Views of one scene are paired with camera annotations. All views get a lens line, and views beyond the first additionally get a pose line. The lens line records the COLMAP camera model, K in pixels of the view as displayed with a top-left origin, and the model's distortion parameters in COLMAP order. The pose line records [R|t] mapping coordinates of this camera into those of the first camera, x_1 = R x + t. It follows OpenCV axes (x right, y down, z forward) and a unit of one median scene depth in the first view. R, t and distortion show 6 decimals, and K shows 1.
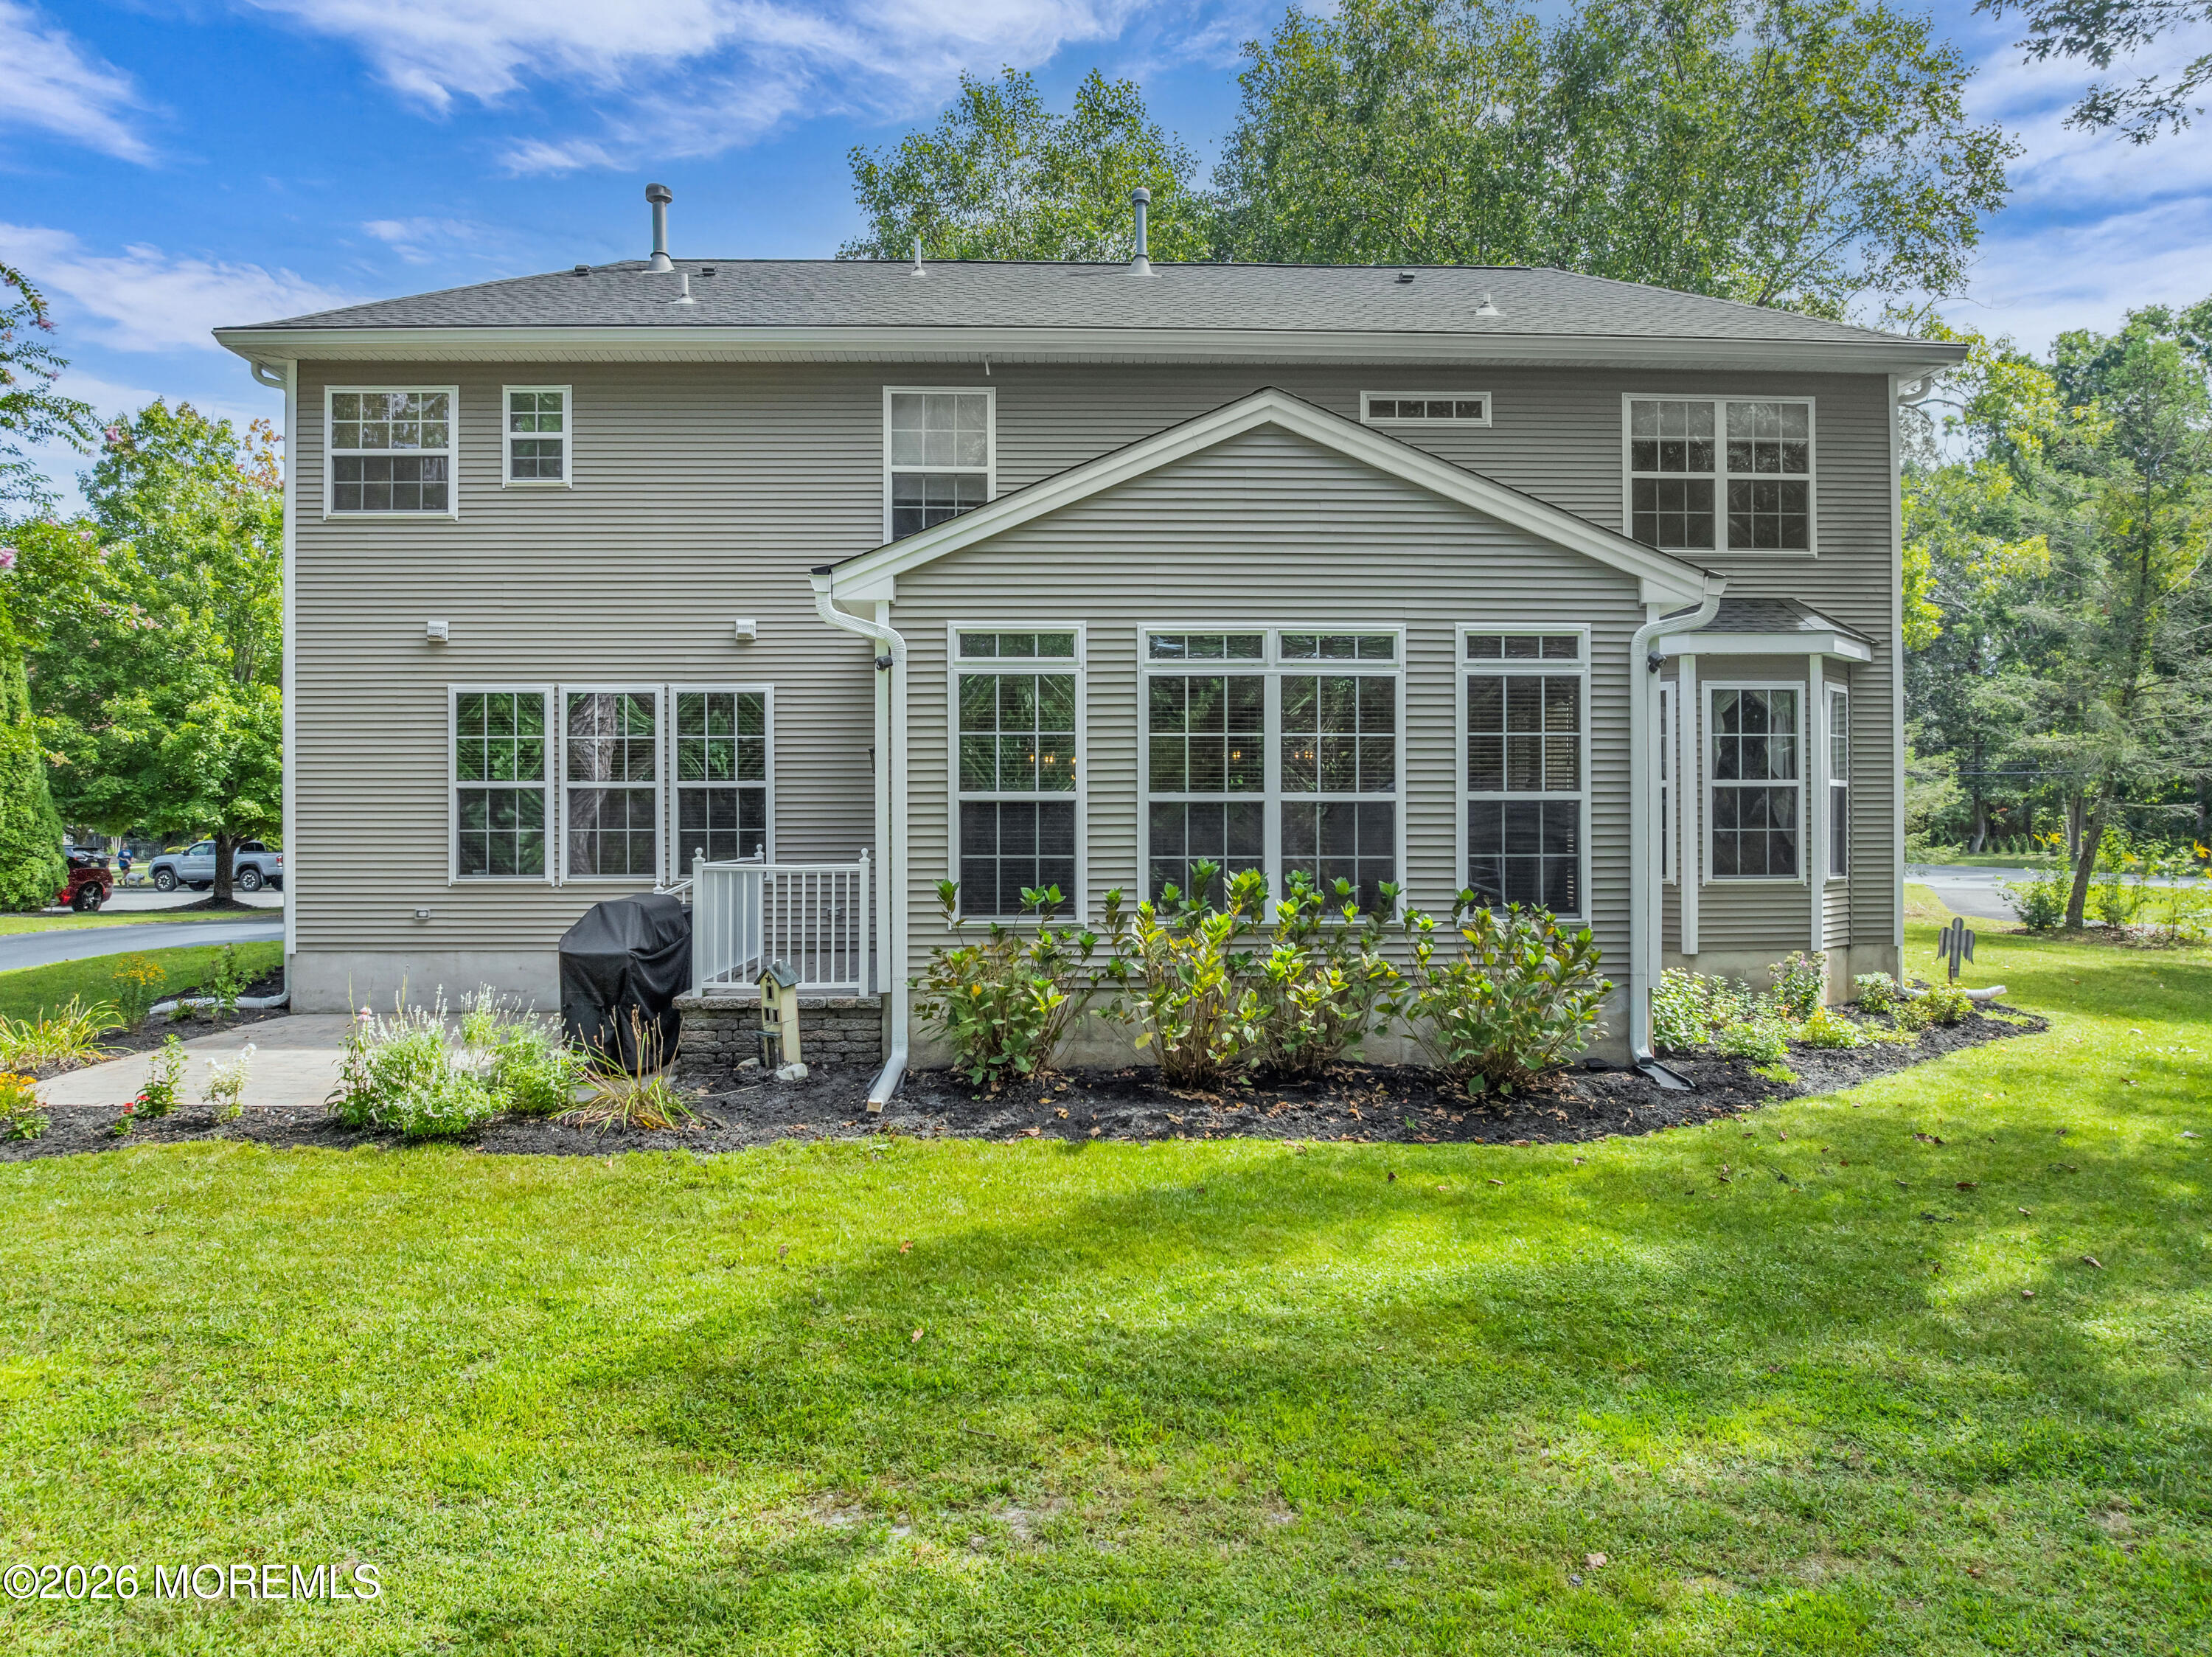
lens RADIAL K [[1553.5, 0, 1106.9], [0, 1553.5, 831.4], [0, 0, 1]] dist [-0.029985, -0.001205]
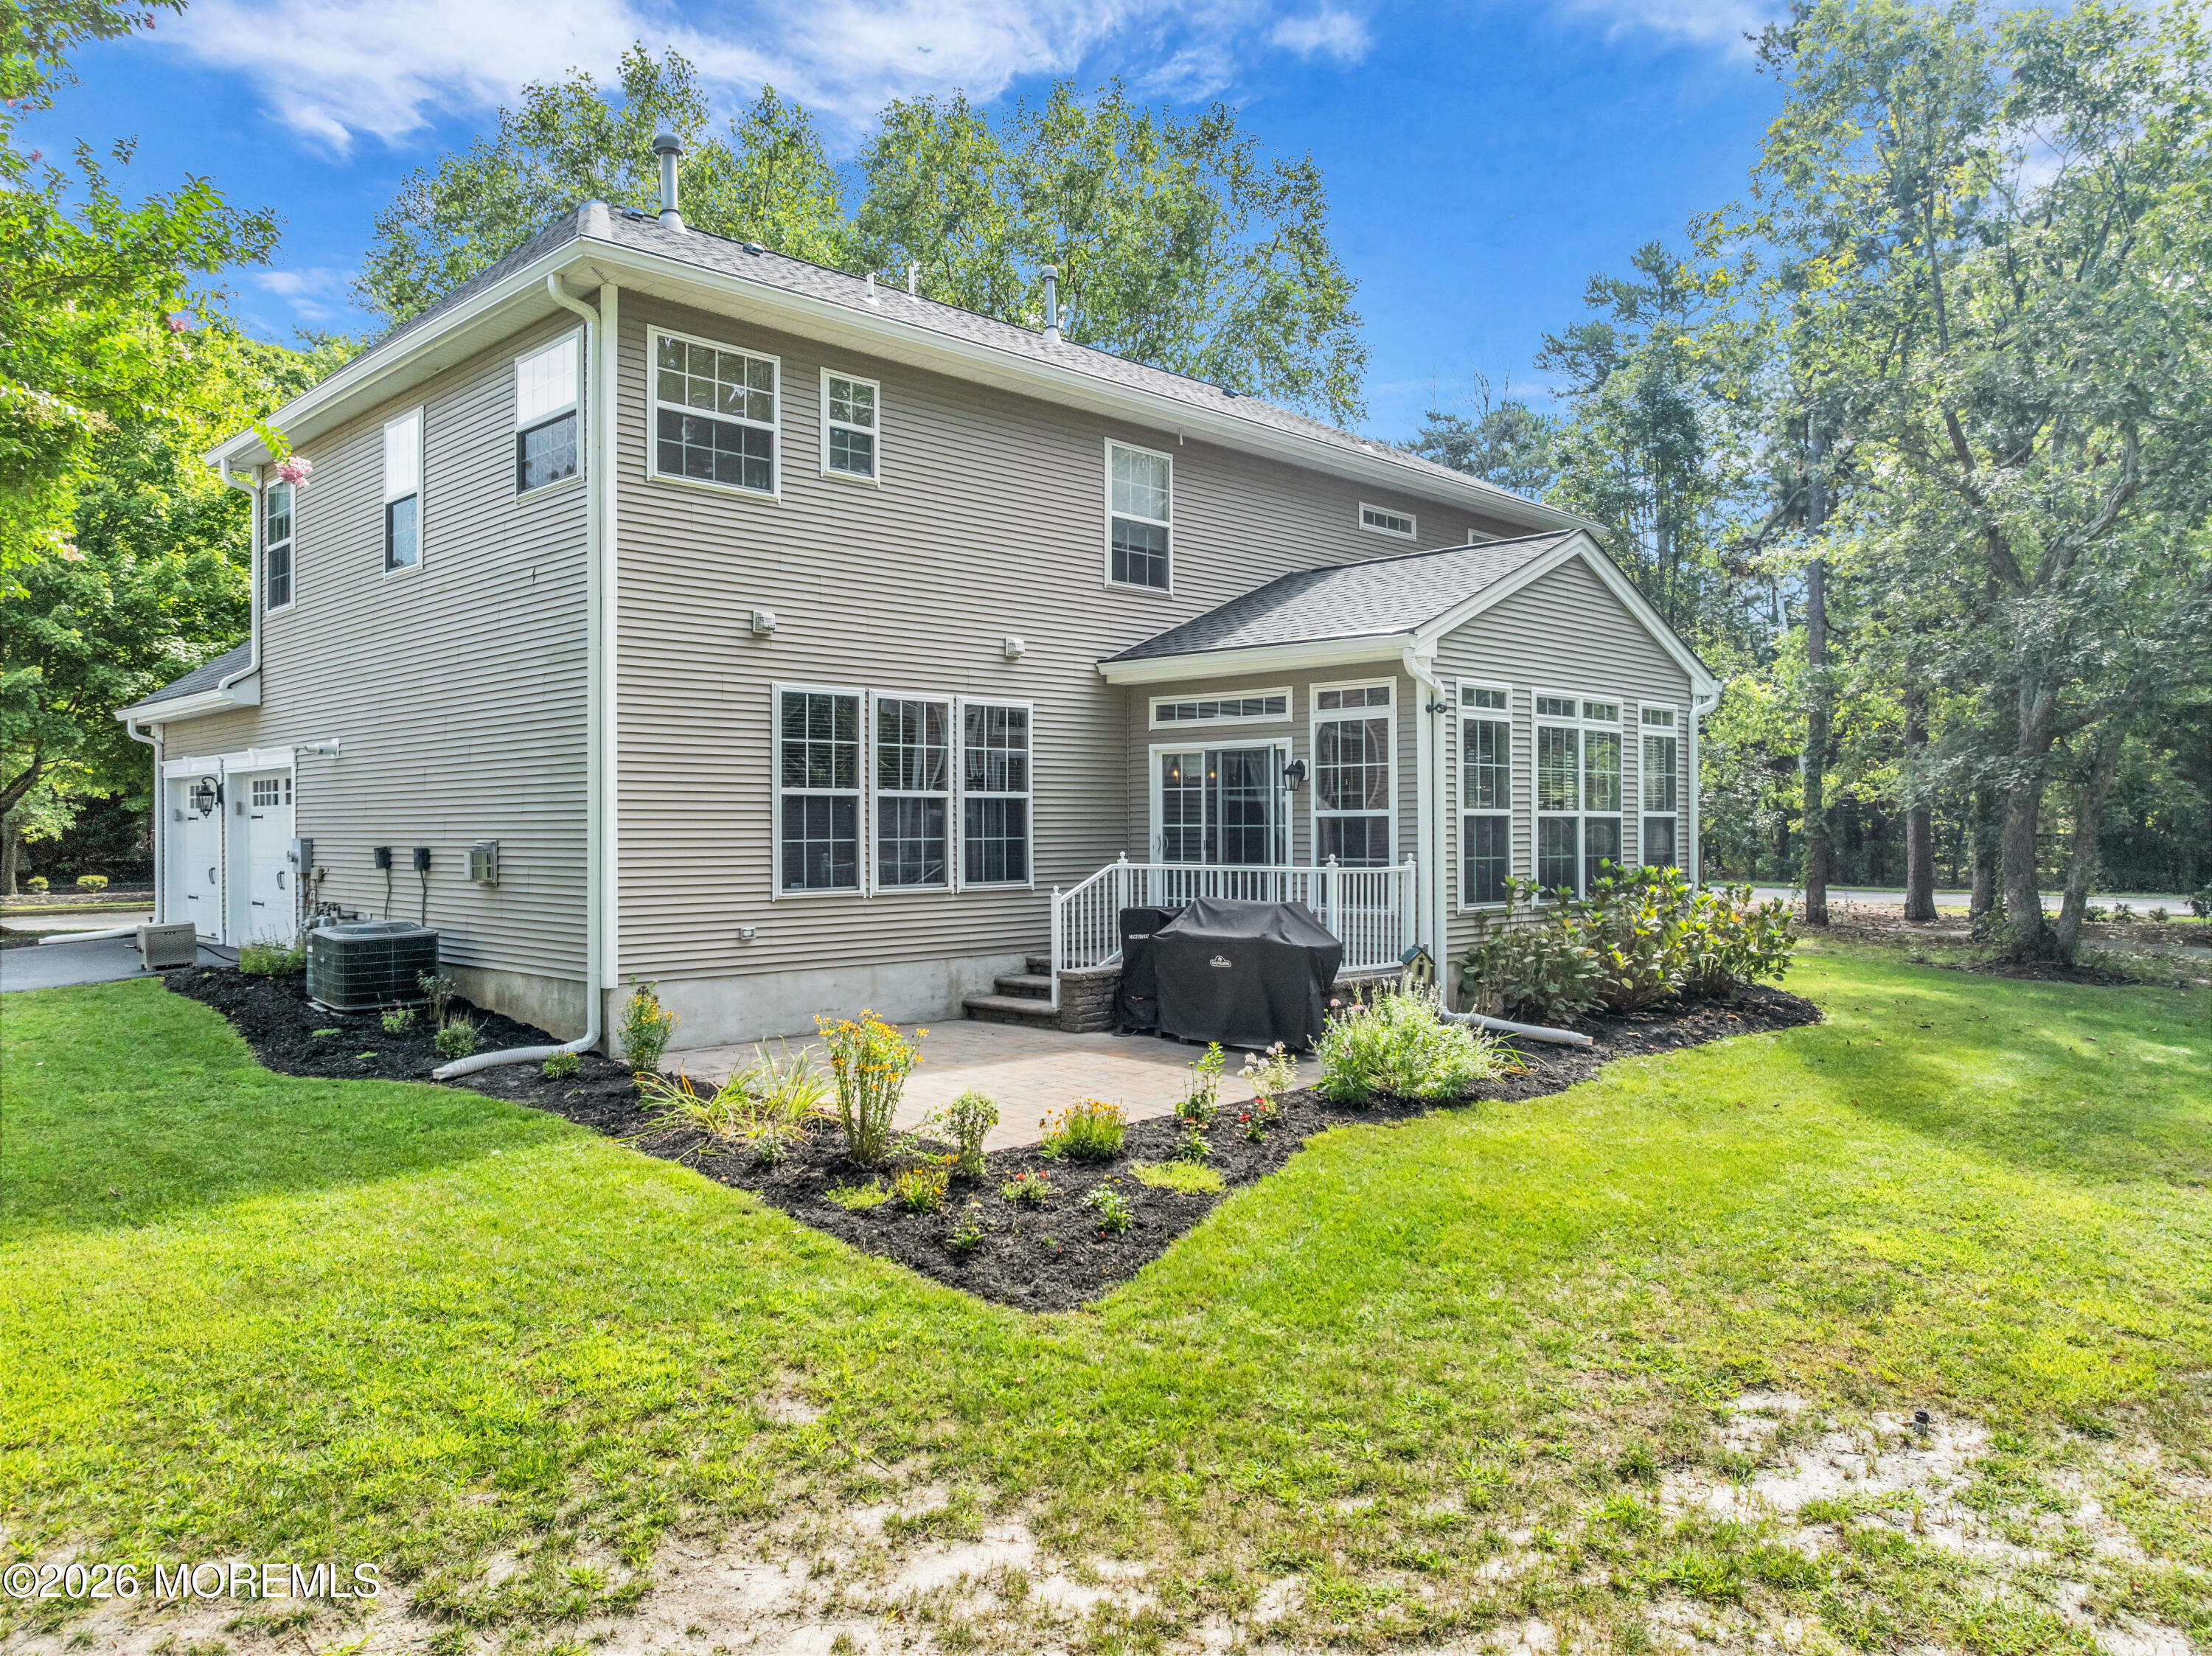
lens RADIAL K [[1574.9, 0, 1099.5], [0, 1574.9, 821.8], [0, 0, 1]] dist [-0.026937, -0.006778]
pose [[0.726832, 0.003152, 0.686808, -0.925003], [0.002956, 0.999966, -0.007718, -0.003956], [-0.686809, 0.007640, 0.726798, 0.189623]]
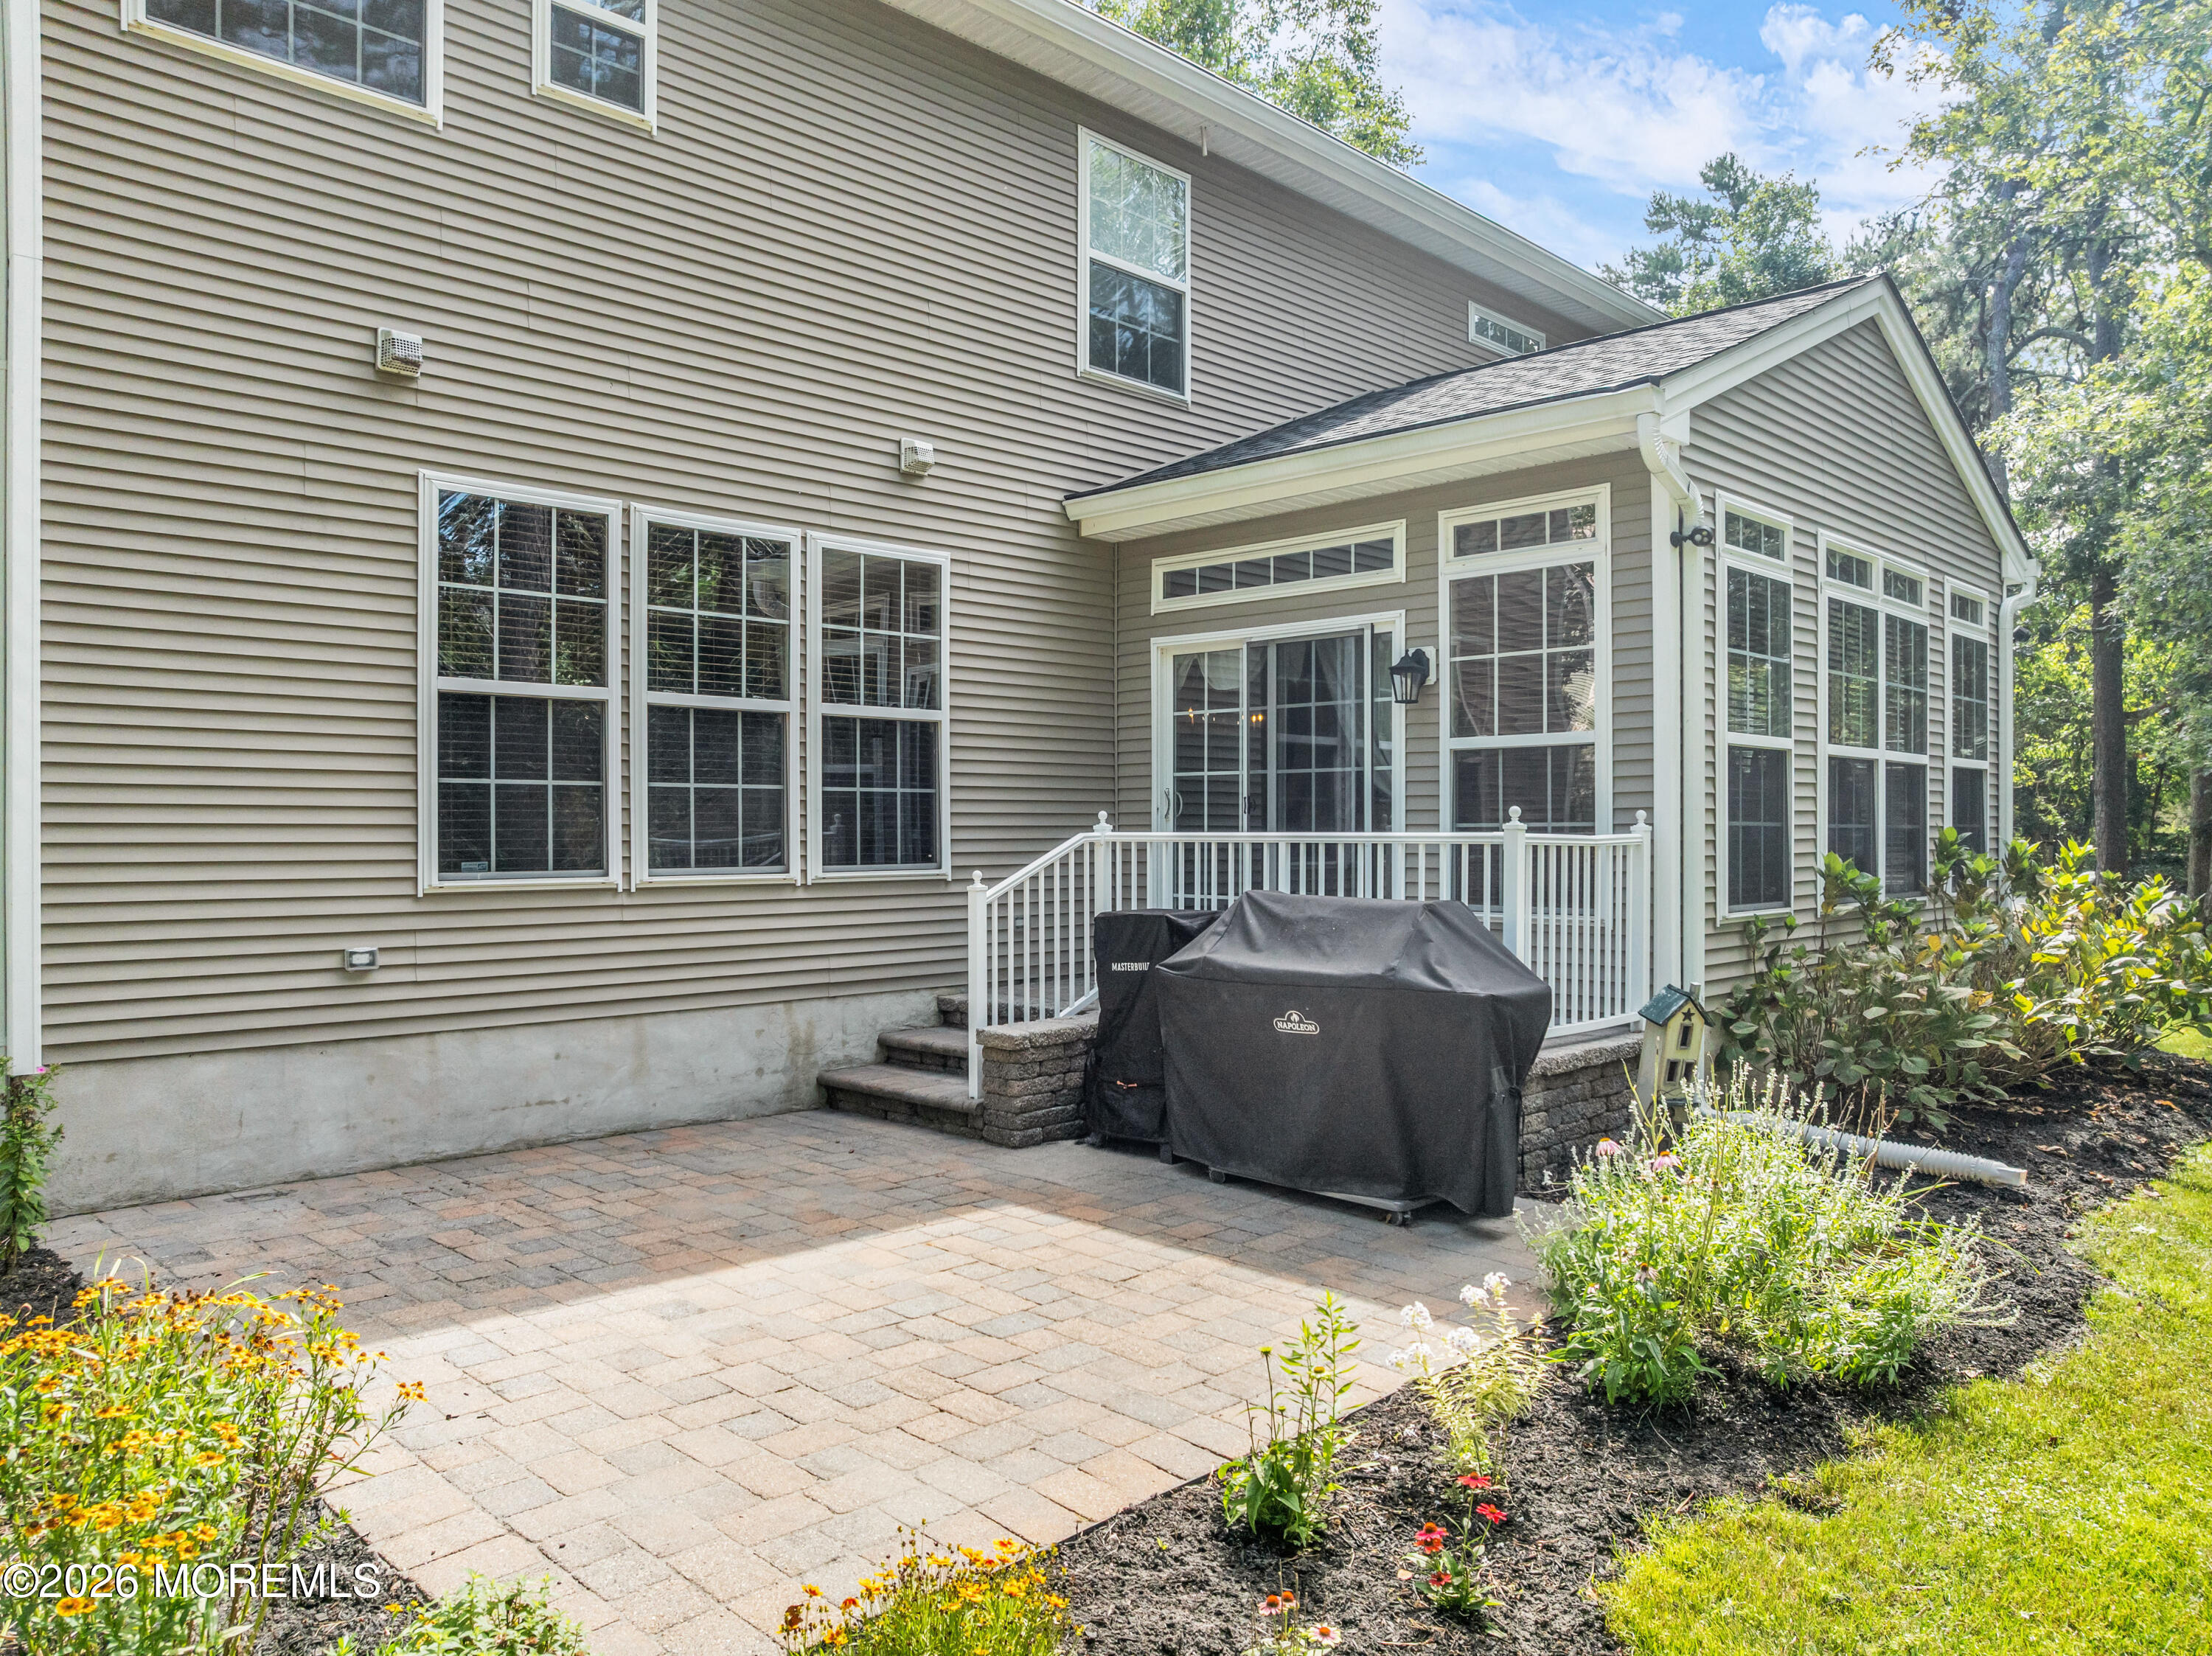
lens RADIAL K [[1574.9, 0, 1100.5], [0, 1574.9, 832.9], [0, 0, 1]] dist [-0.026937, -0.006778]
pose [[0.727507, 0.001574, 0.686099, -0.602161], [0.000044, 0.999997, -0.002340, 0.017071], [-0.686101, 0.001733, 0.727505, 0.509806]]
